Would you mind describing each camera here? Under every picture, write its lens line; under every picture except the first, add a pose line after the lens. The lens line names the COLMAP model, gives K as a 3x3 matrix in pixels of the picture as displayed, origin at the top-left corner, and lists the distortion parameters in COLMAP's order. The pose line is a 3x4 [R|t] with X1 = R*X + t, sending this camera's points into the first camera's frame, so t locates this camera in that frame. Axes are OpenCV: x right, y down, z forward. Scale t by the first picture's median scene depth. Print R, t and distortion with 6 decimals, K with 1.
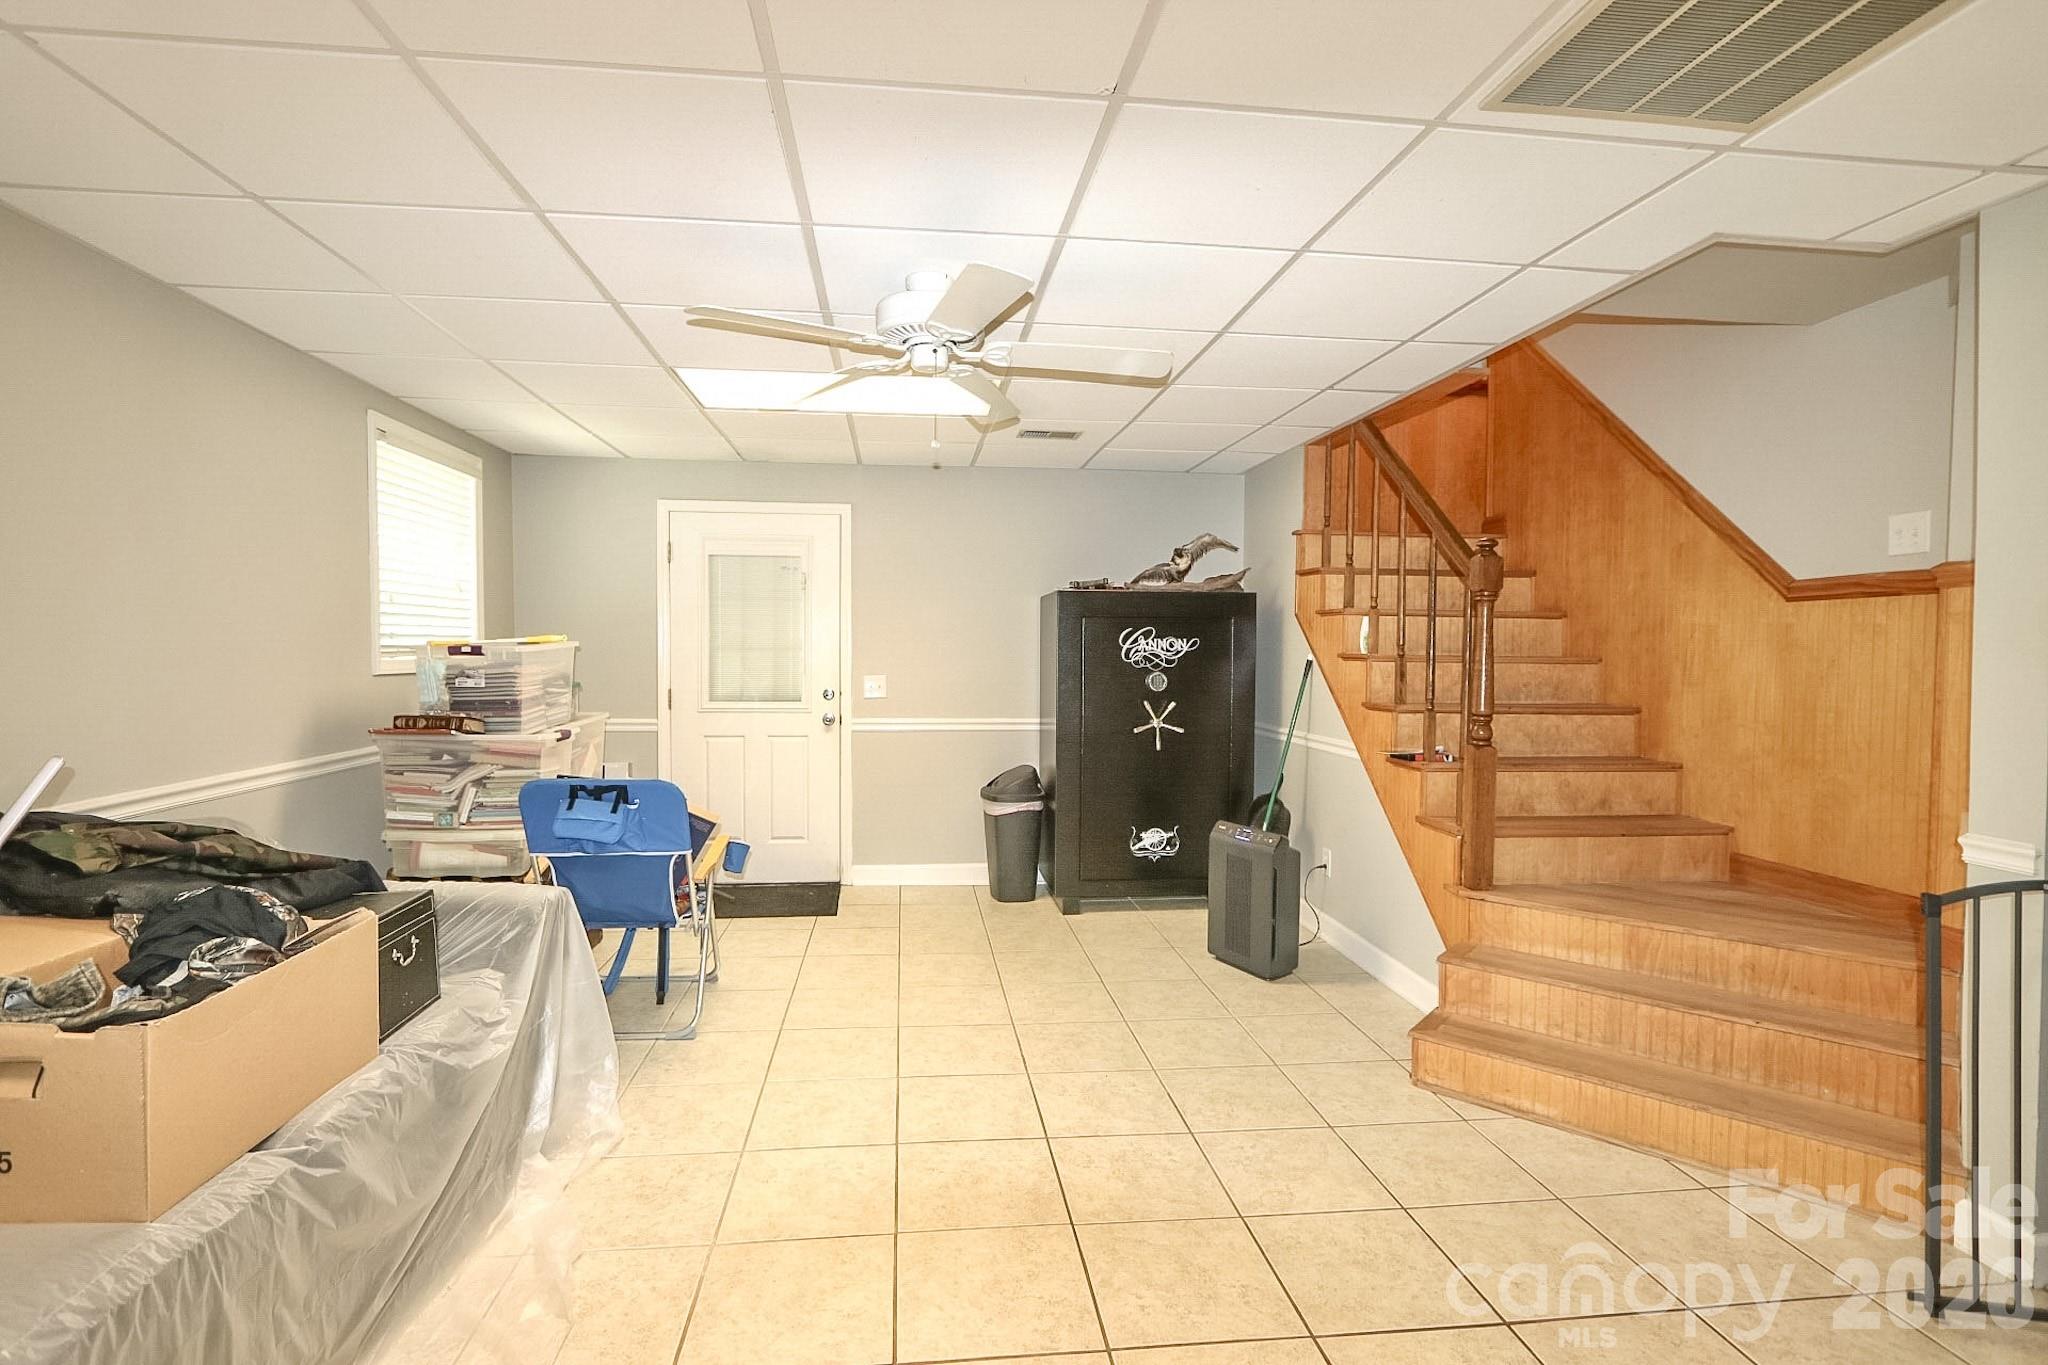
lens RADIAL K [[1055.8, 0, 1007.5], [0, 1055.8, 685.6], [0, 0, 1]] dist [-0.020433, 0.007669]
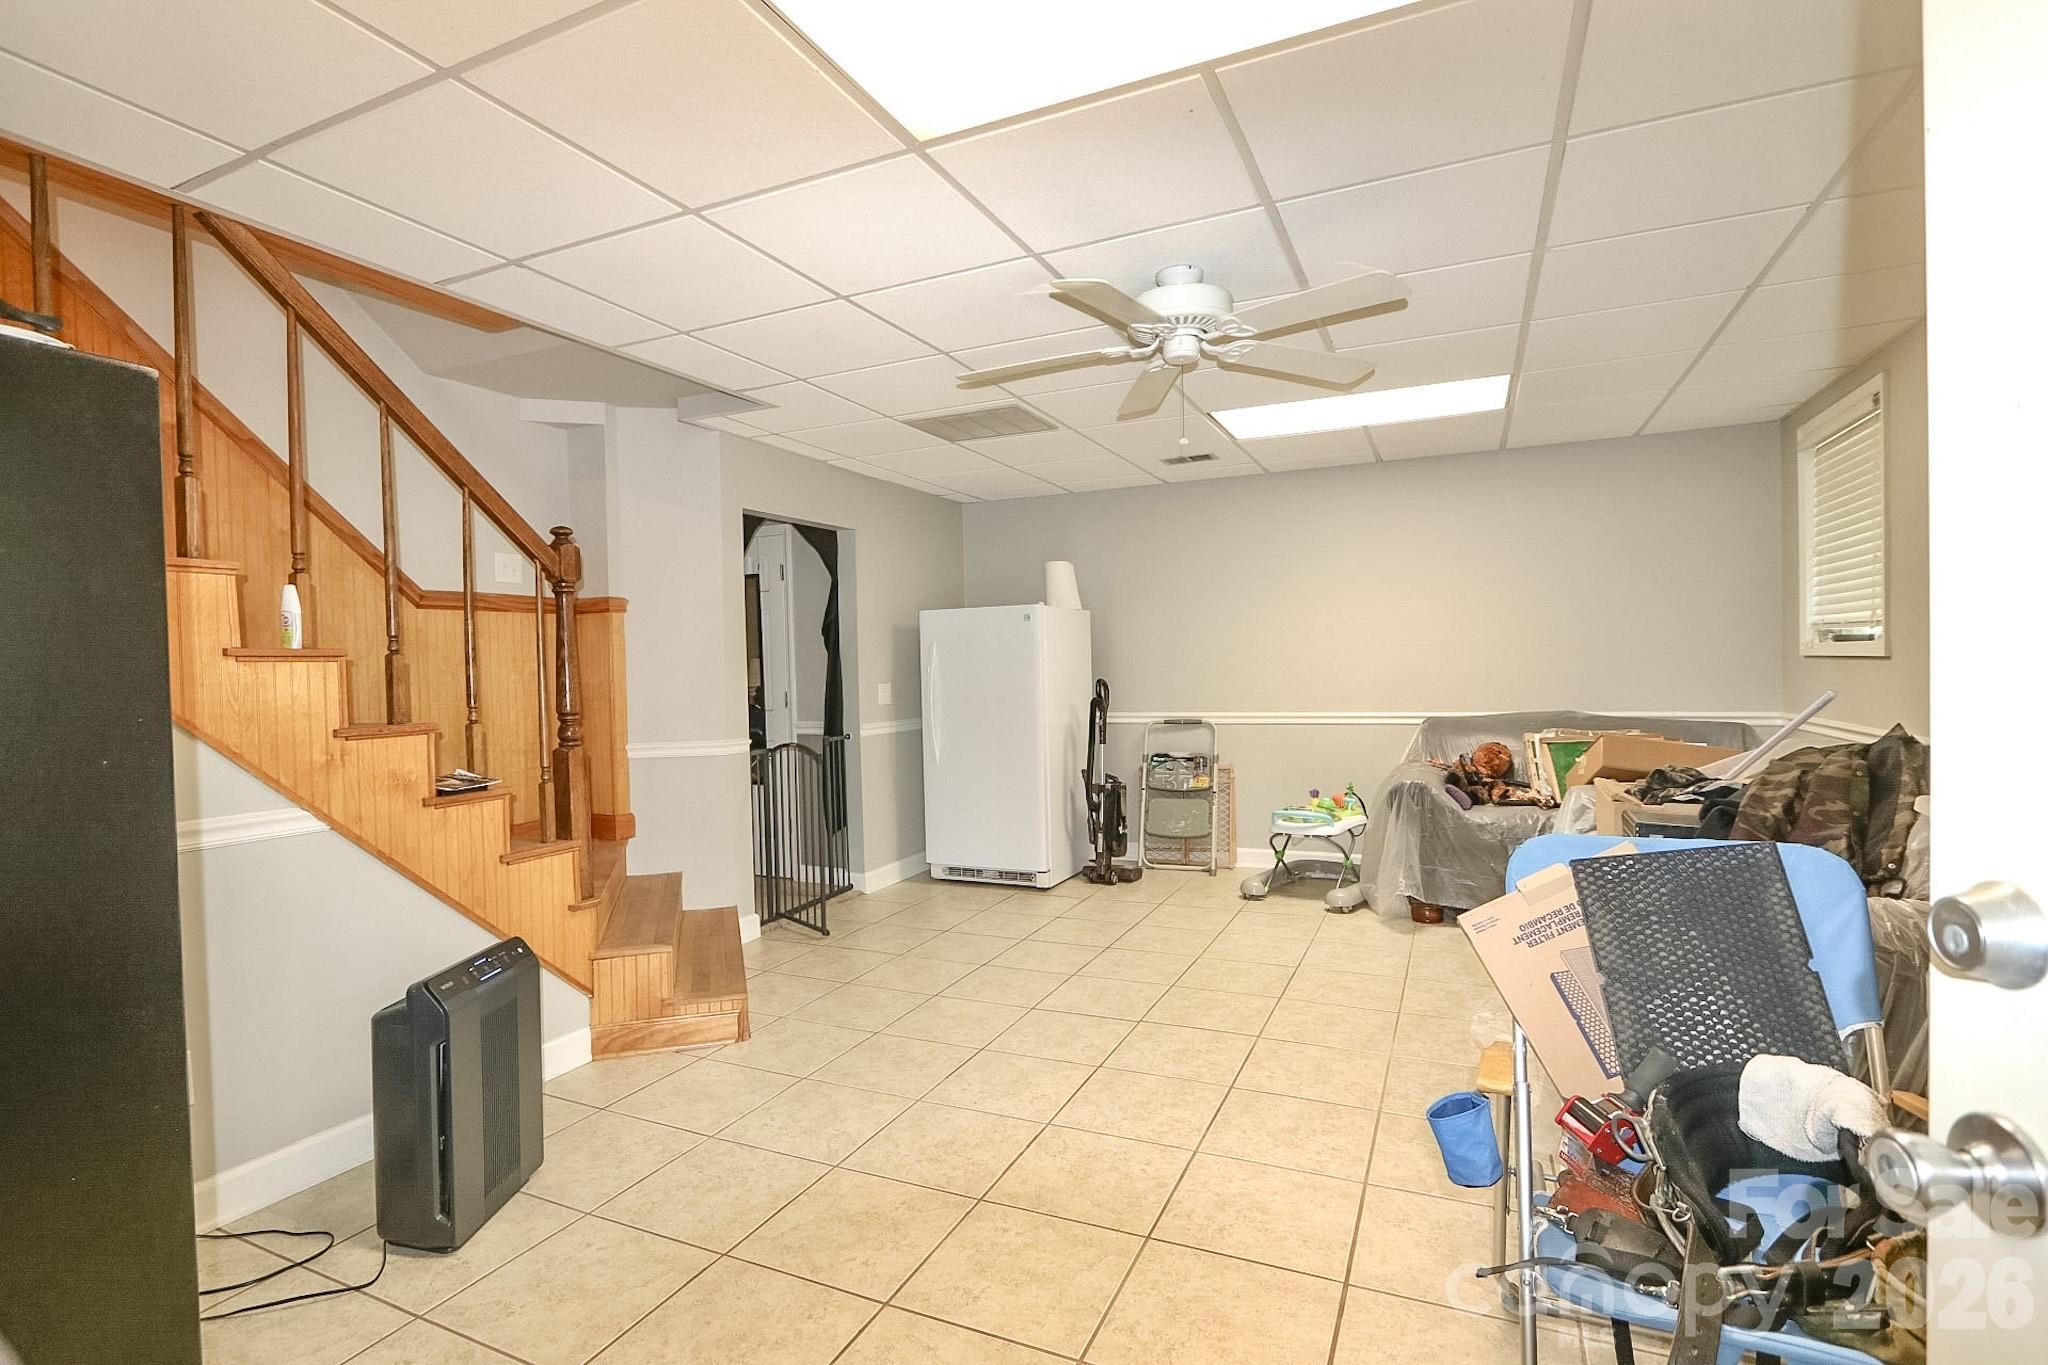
lens RADIAL K [[1055.8, 0, 1007.5], [0, 1055.8, 685.6], [0, 0, 1]] dist [-0.020433, 0.007669]
pose [[-0.872534, 0.006402, 0.488512, -0.406430], [0.037184, 0.997884, 0.053336, -0.037794], [-0.487137, 0.064703, -0.870925, 1.897465]]
